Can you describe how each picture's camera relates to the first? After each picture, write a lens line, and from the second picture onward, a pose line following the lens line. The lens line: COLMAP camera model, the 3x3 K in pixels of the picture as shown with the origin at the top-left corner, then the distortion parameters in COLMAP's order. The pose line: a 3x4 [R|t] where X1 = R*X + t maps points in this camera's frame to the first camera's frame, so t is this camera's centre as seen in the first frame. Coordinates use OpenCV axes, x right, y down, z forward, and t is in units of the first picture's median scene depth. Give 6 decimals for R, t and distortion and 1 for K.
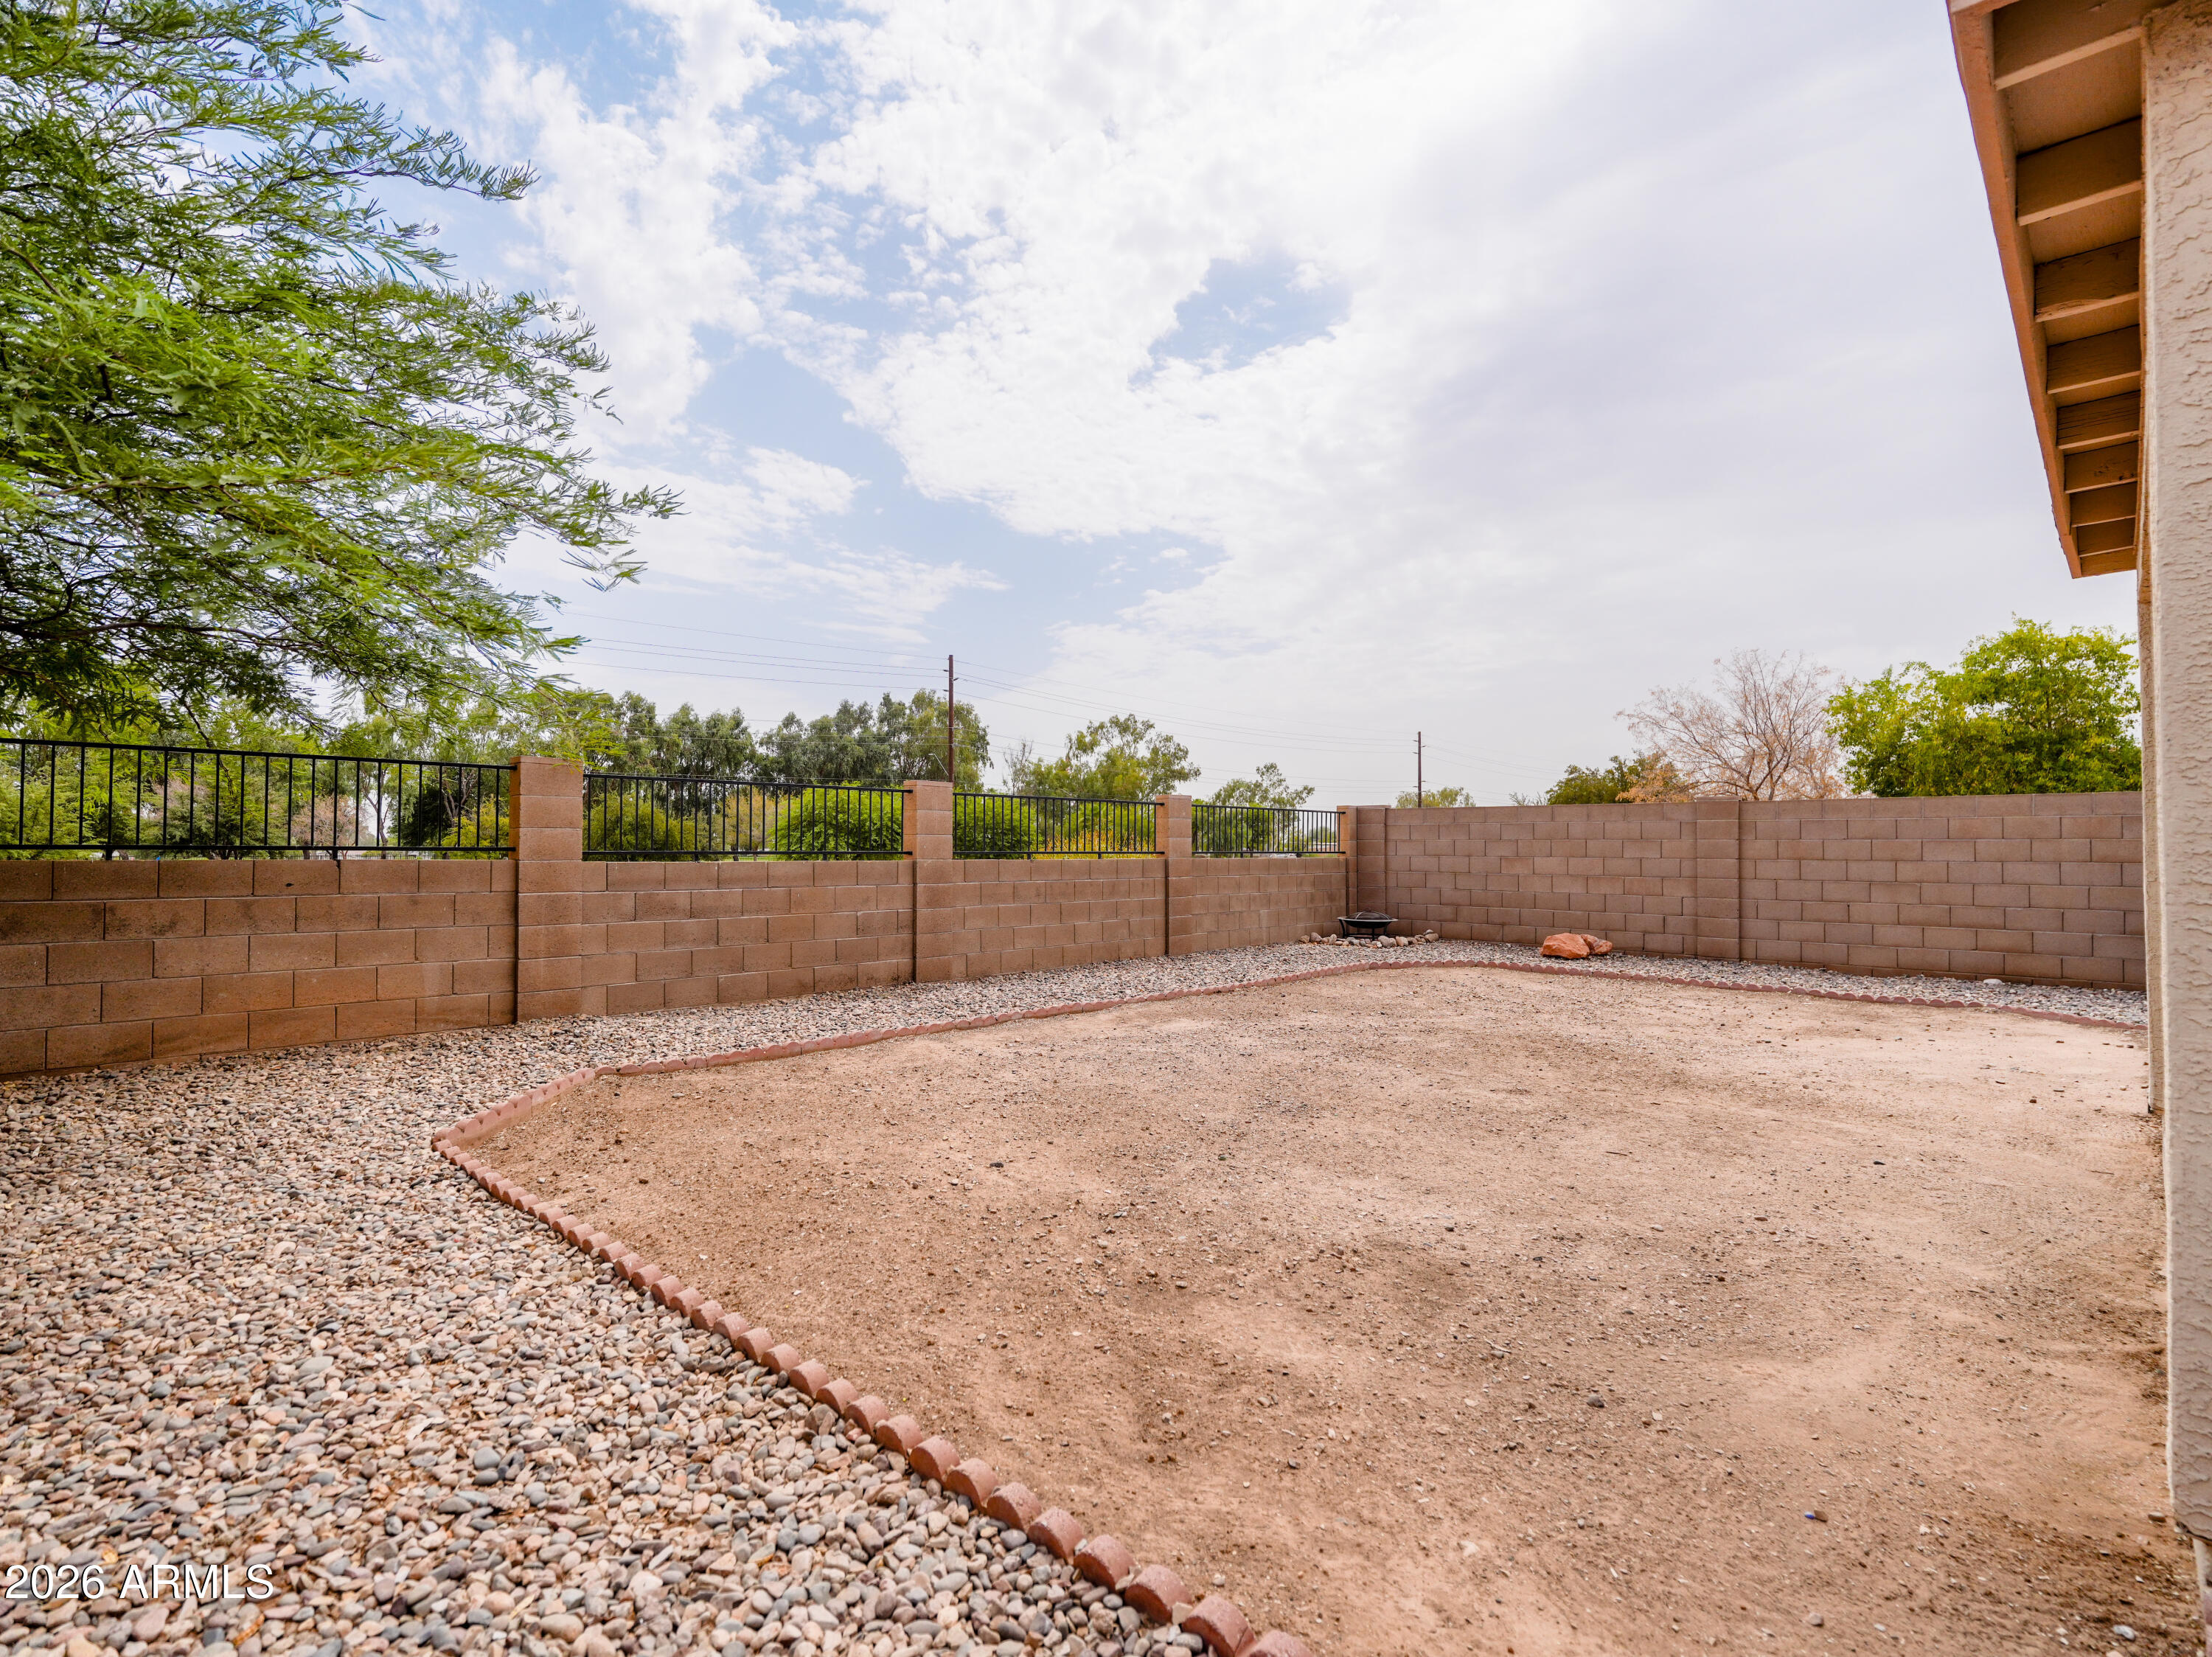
lens RADIAL K [[1094.9, 0, 1096.8], [0, 1094.9, 825.2], [0, 0, 1]] dist [-0.000923, -0.000143]
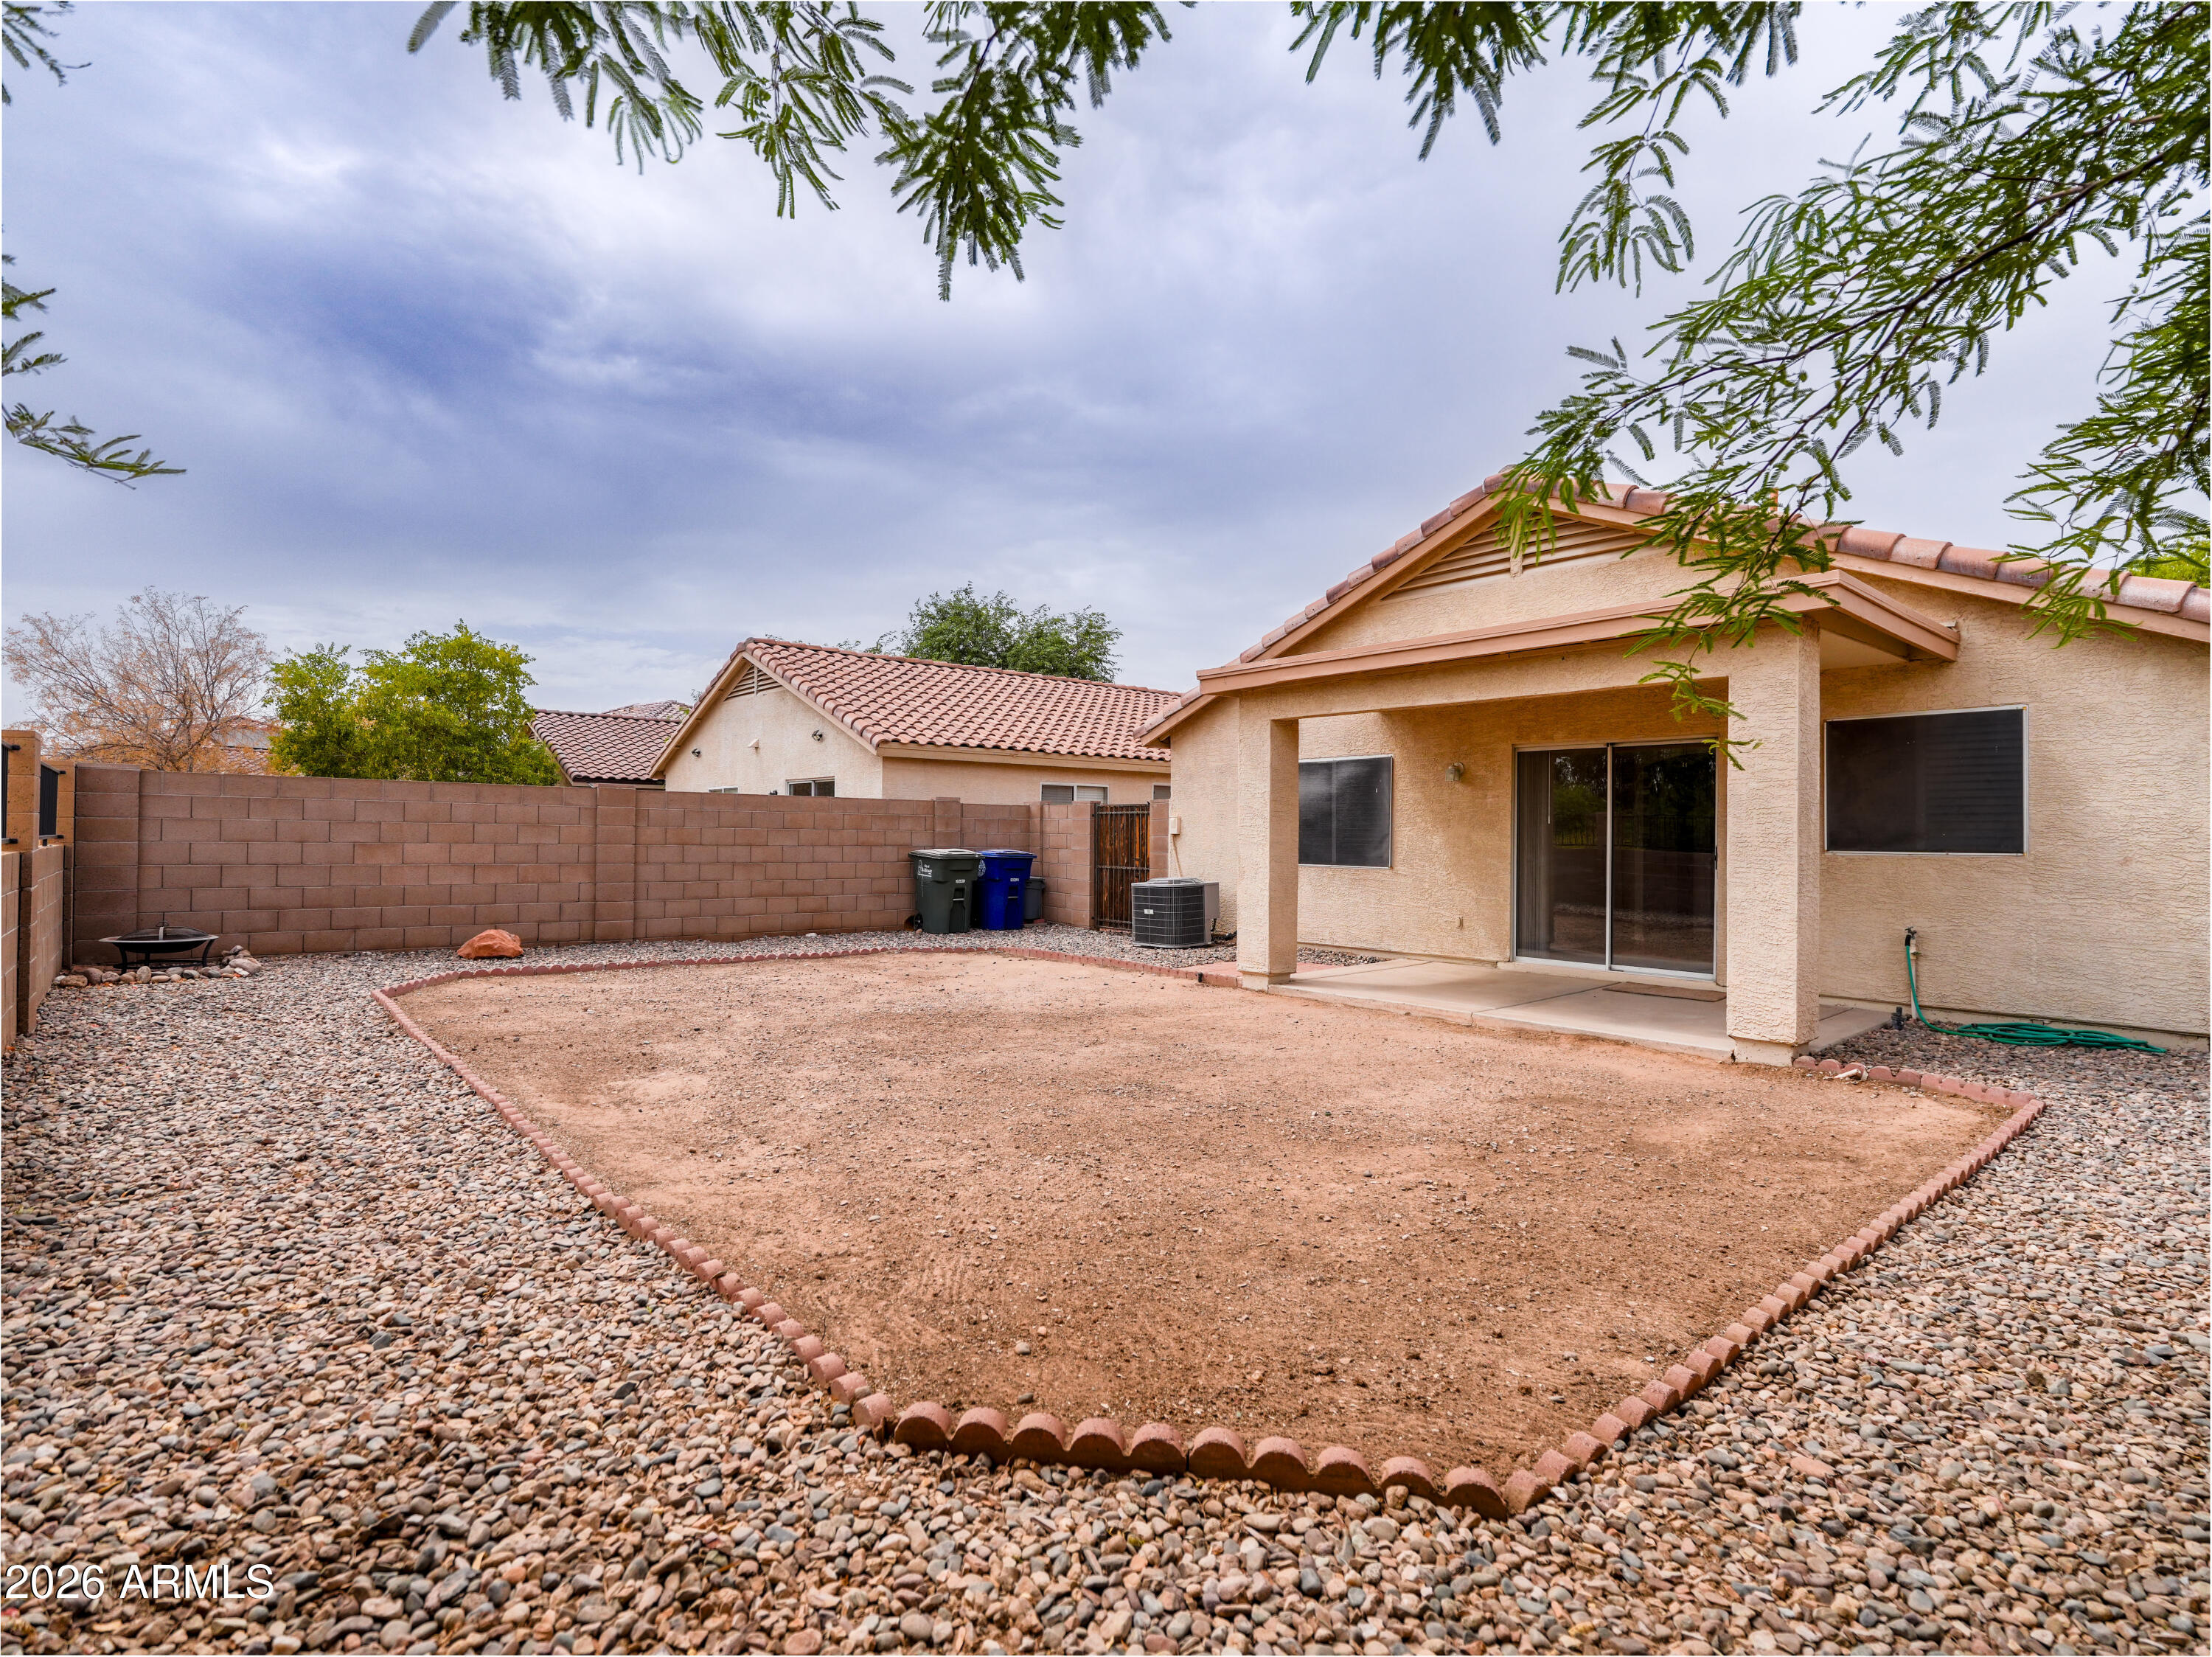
lens RADIAL K [[1094.9, 0, 1096.8], [0, 1094.9, 825.2], [0, 0, 1]] dist [-0.000923, -0.000143]
pose [[0.103338, 0.008716, 0.994608, -0.436834], [-0.031920, 0.999476, -0.005443, 0.003059], [-0.994134, -0.031185, 0.103562, 0.454692]]
